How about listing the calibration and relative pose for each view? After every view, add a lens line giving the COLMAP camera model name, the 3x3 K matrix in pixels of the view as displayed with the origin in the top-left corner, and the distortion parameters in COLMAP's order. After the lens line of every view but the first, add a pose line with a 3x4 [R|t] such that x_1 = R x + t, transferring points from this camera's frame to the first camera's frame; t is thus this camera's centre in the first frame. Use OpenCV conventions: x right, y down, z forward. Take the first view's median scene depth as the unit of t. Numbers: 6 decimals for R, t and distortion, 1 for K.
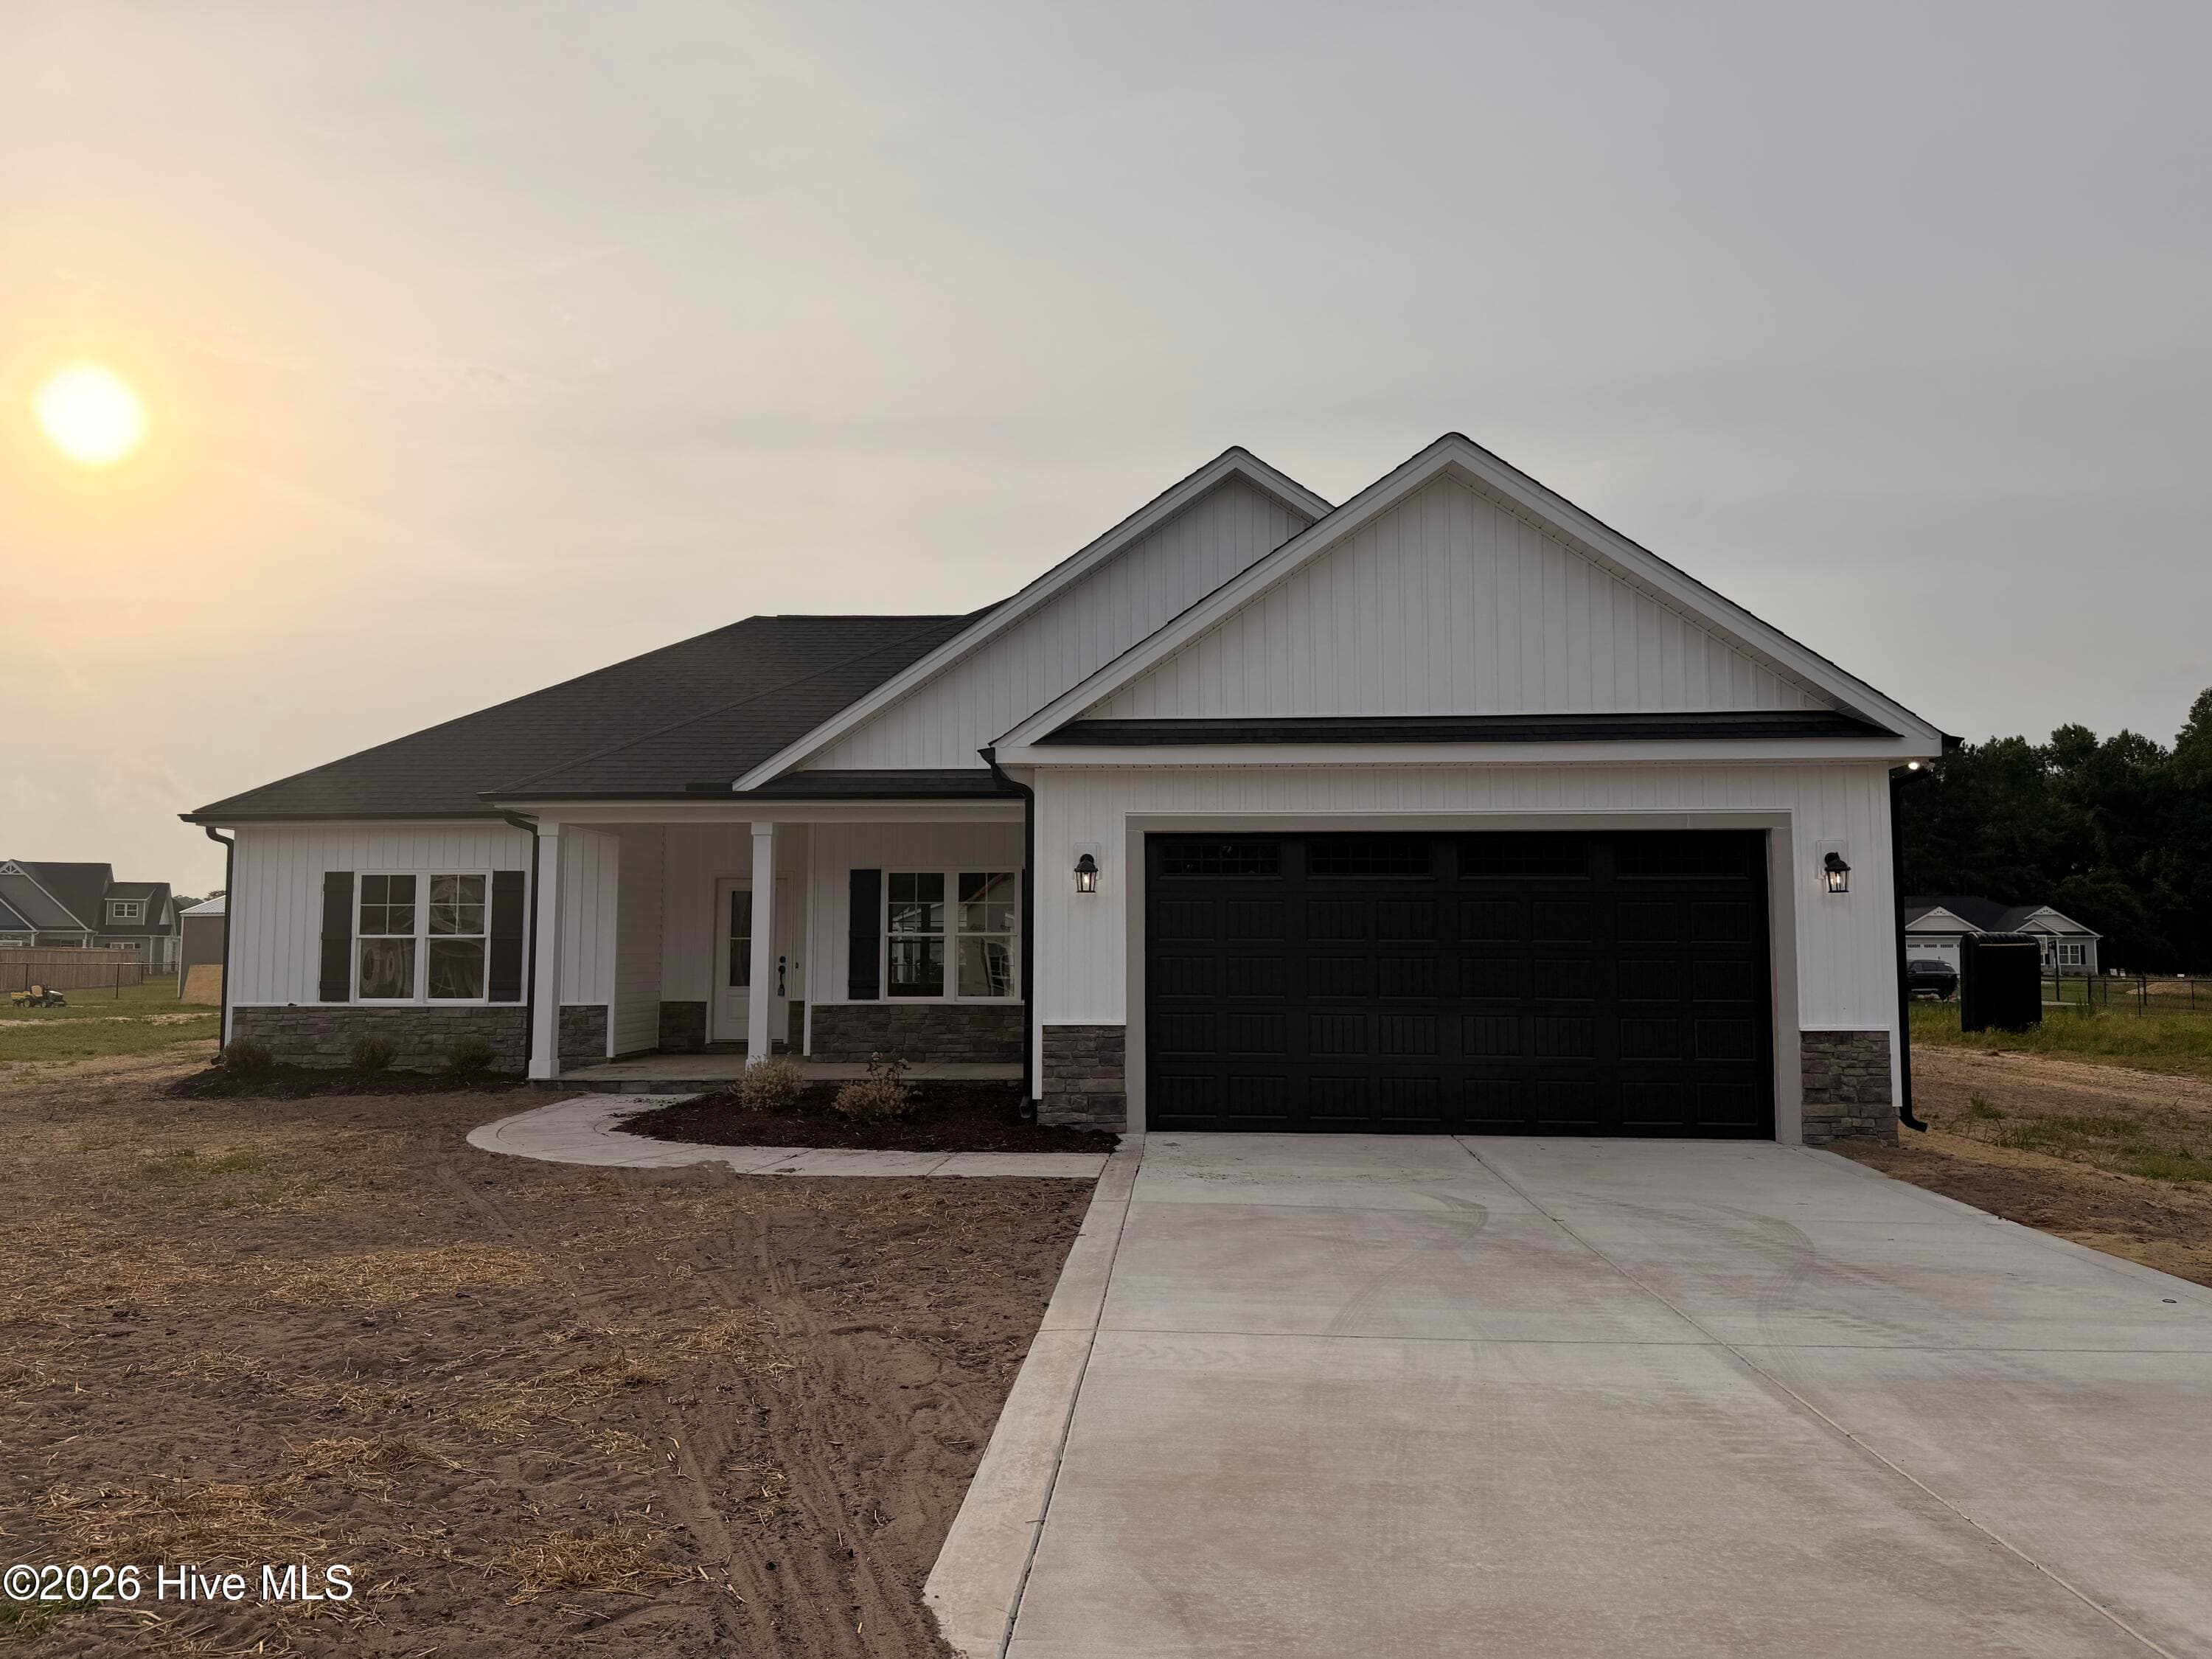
lens RADIAL K [[1477.8, 0, 1094.4], [0, 1477.8, 834.0], [0, 0, 1]] dist [0.075712, -0.072362]
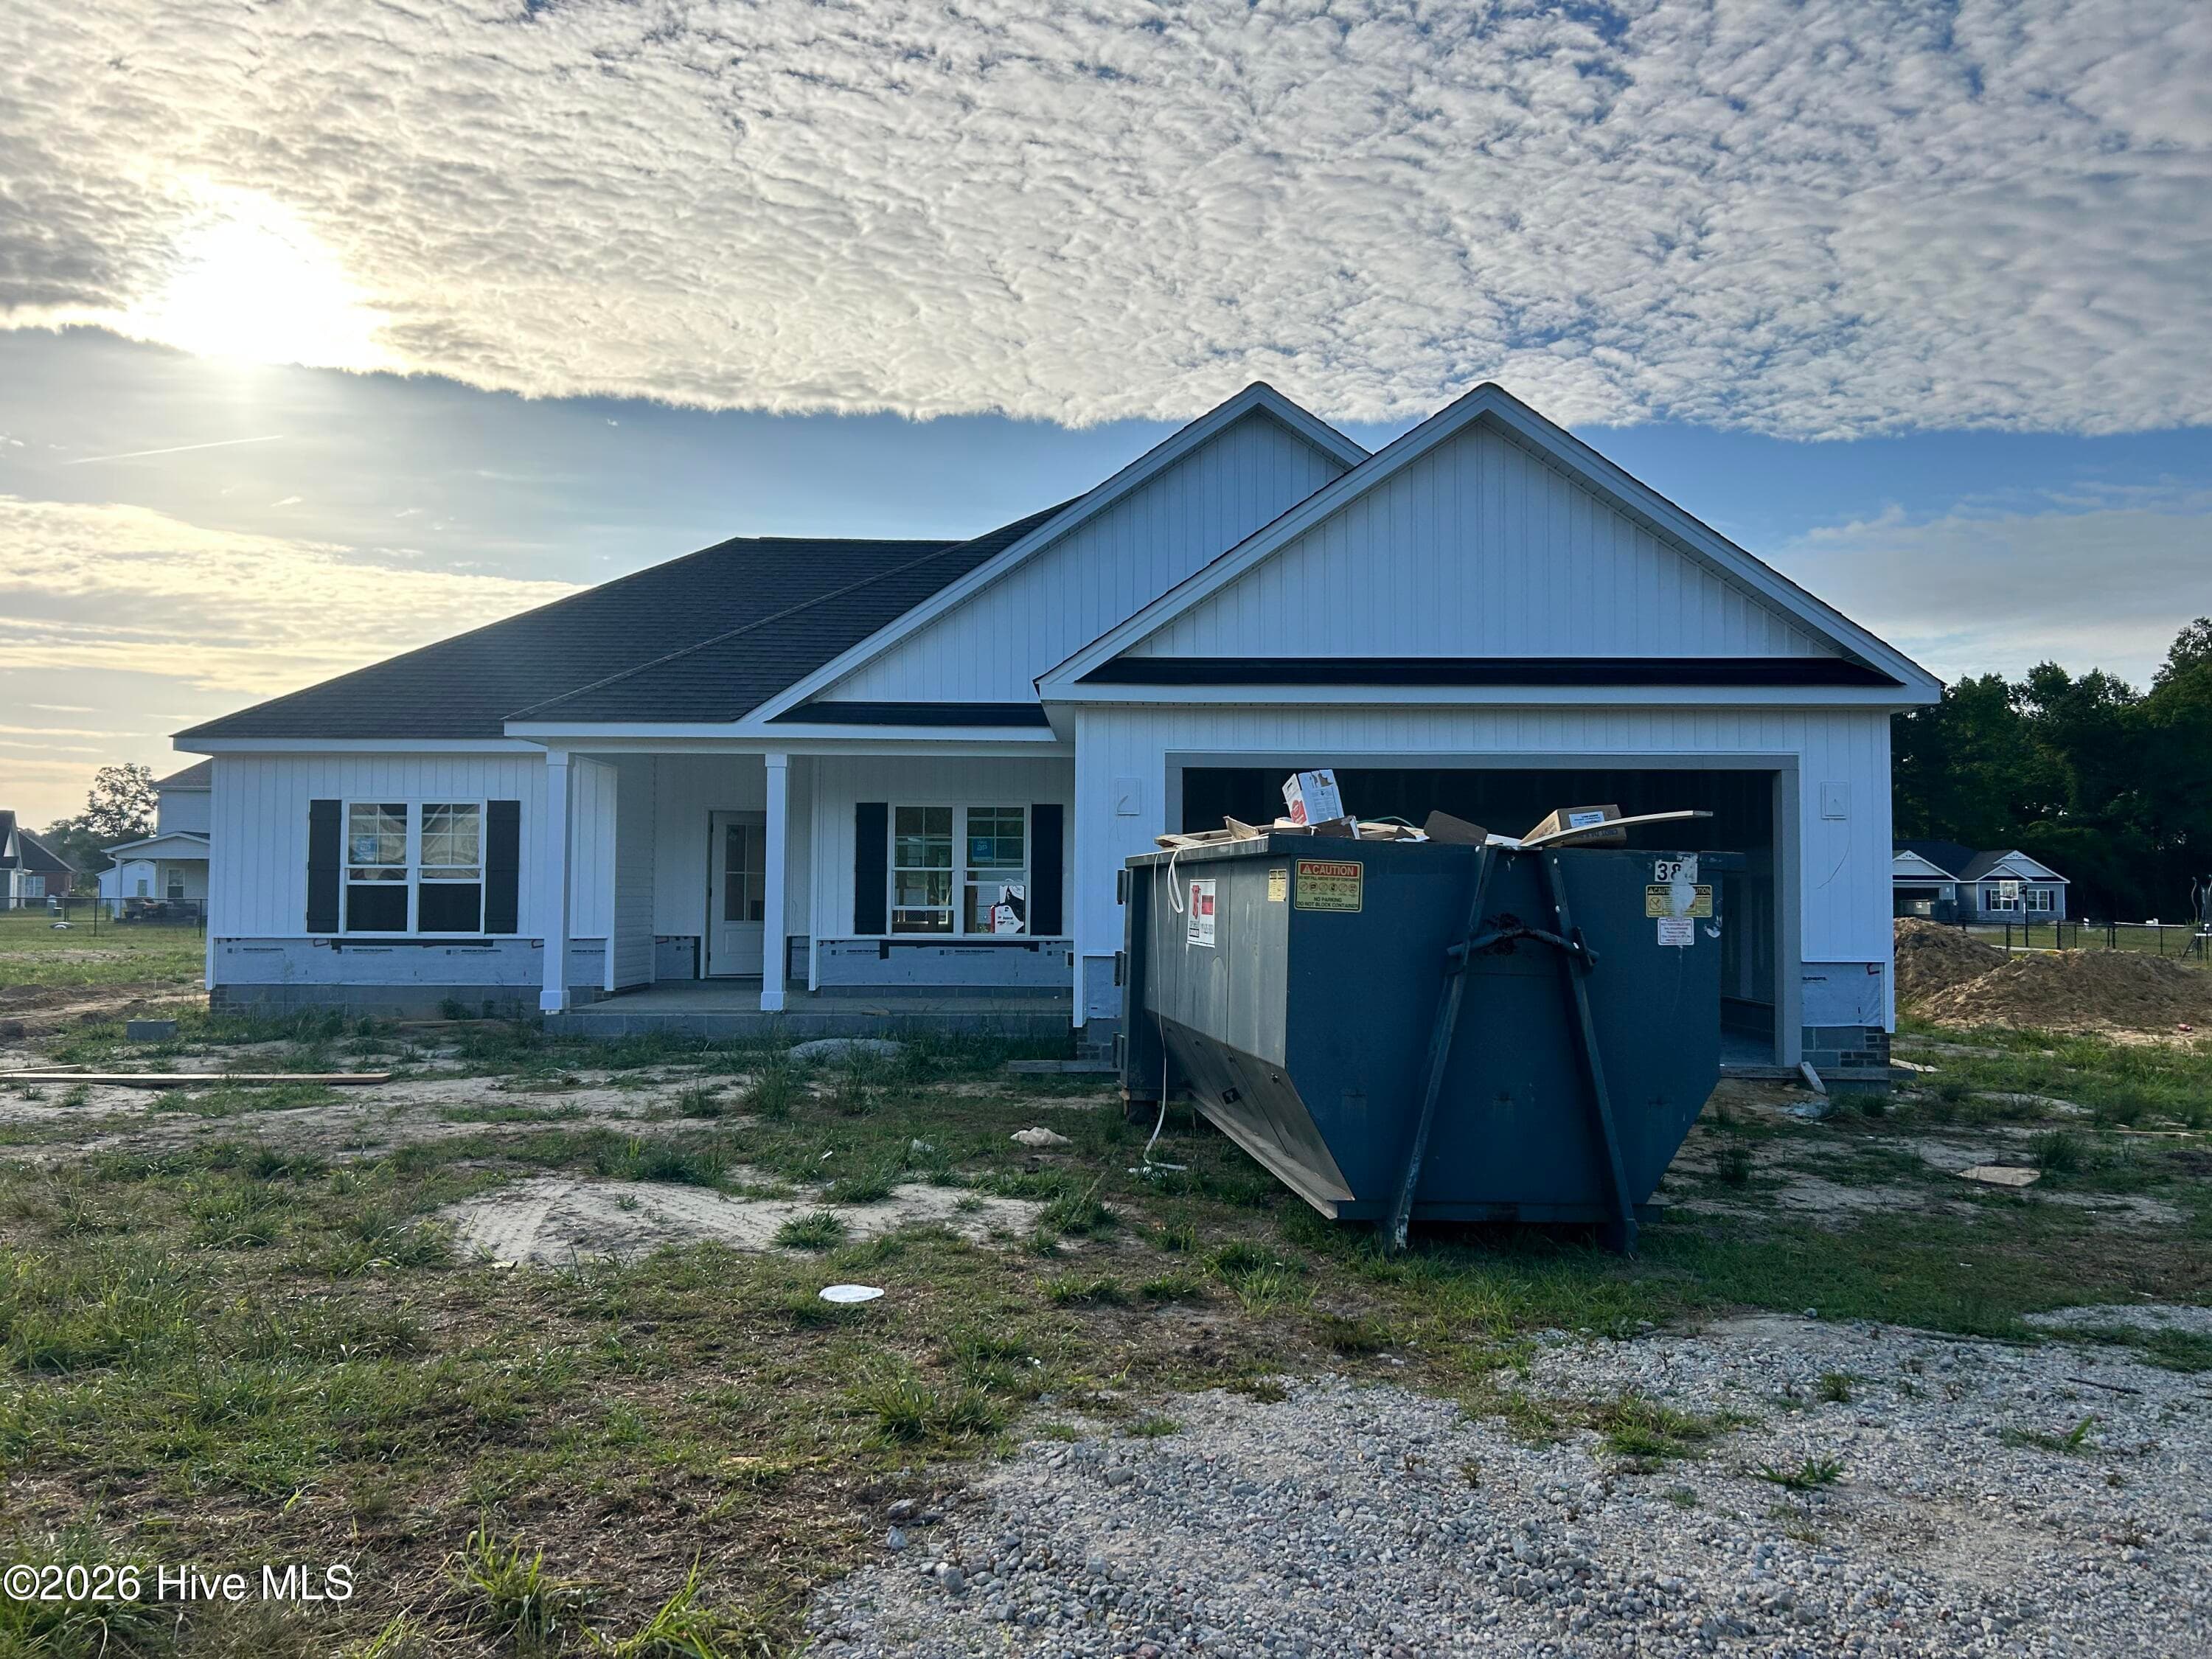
lens RADIAL K [[1600.0, 0, 1106.0], [0, 1600.0, 829.5], [0, 0, 1]] dist [0.035369, -0.005759]
pose [[0.998636, 0.007387, 0.051682, -0.059661], [-0.009388, 0.999211, 0.038581, -0.000895], [-0.051356, -0.039014, 0.997918, -0.079517]]
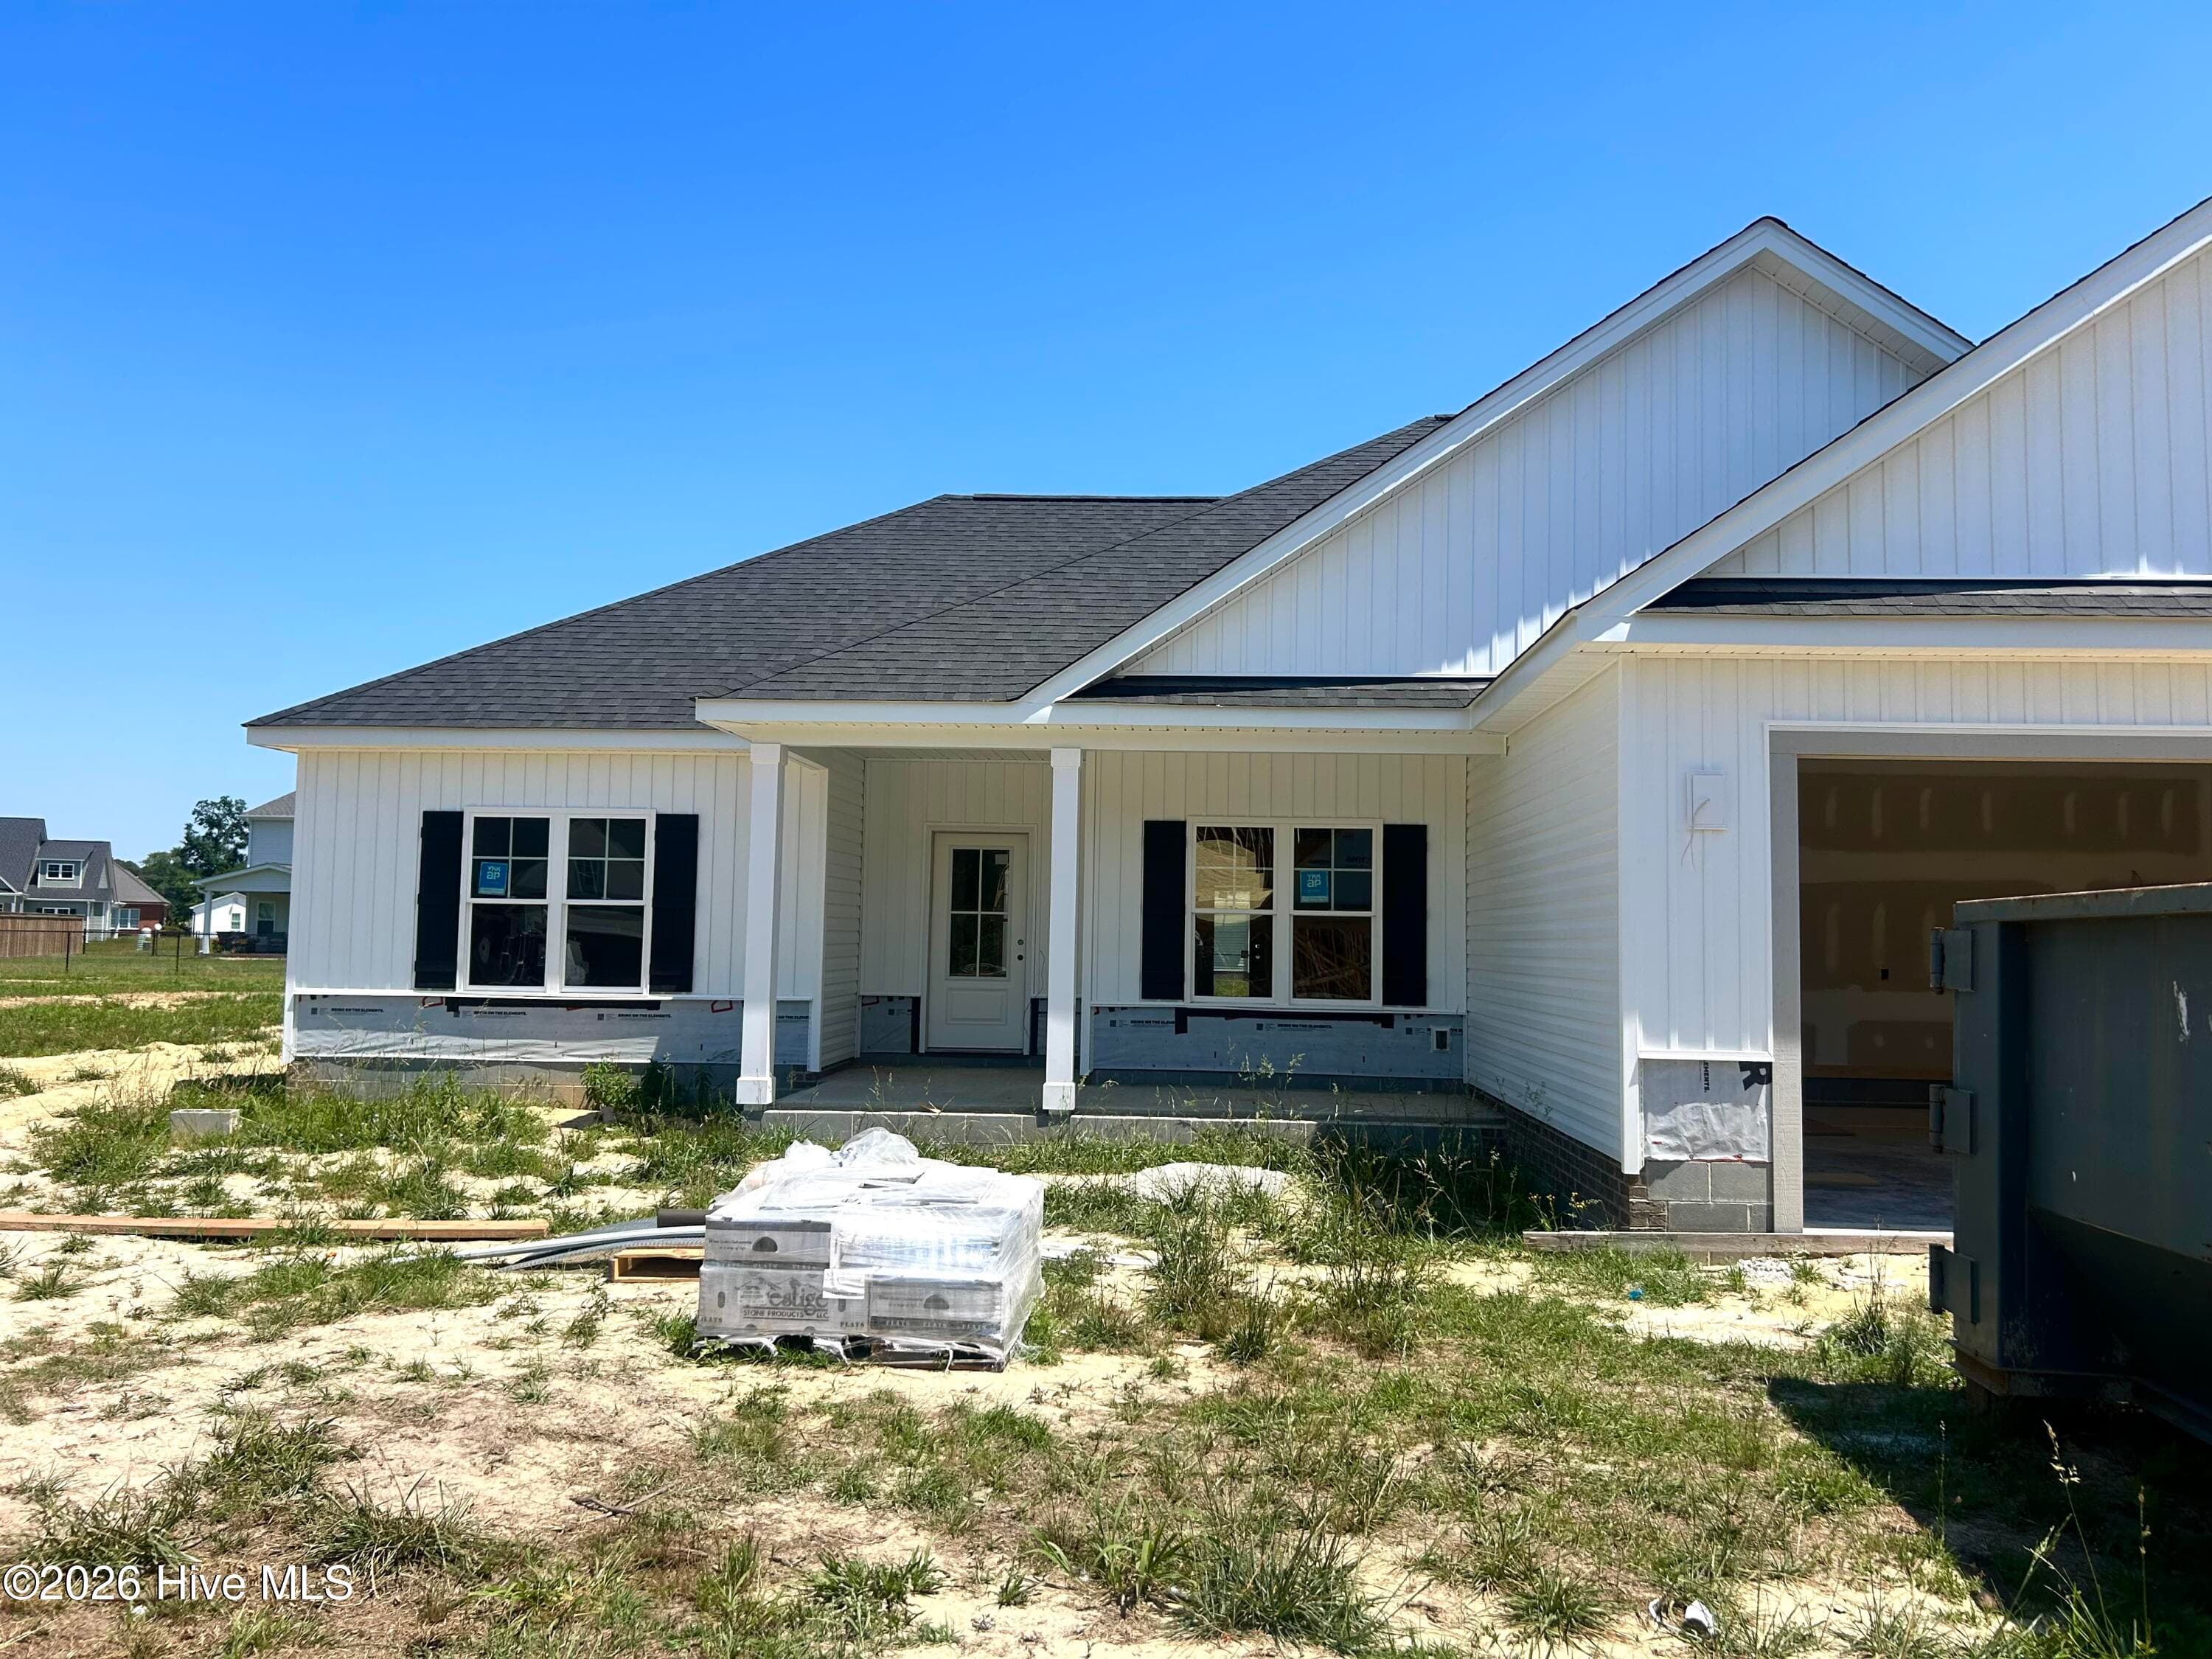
lens RADIAL K [[1582.7, 0, 1106.0], [0, 1582.7, 829.5], [0, 0, 1]] dist [0.055914, -0.001827]
pose [[0.999826, 0.016996, 0.007630, -0.211395], [-0.017089, 0.999779, 0.012242, 0.021088], [-0.007420, -0.012370, 0.999896, 0.246754]]
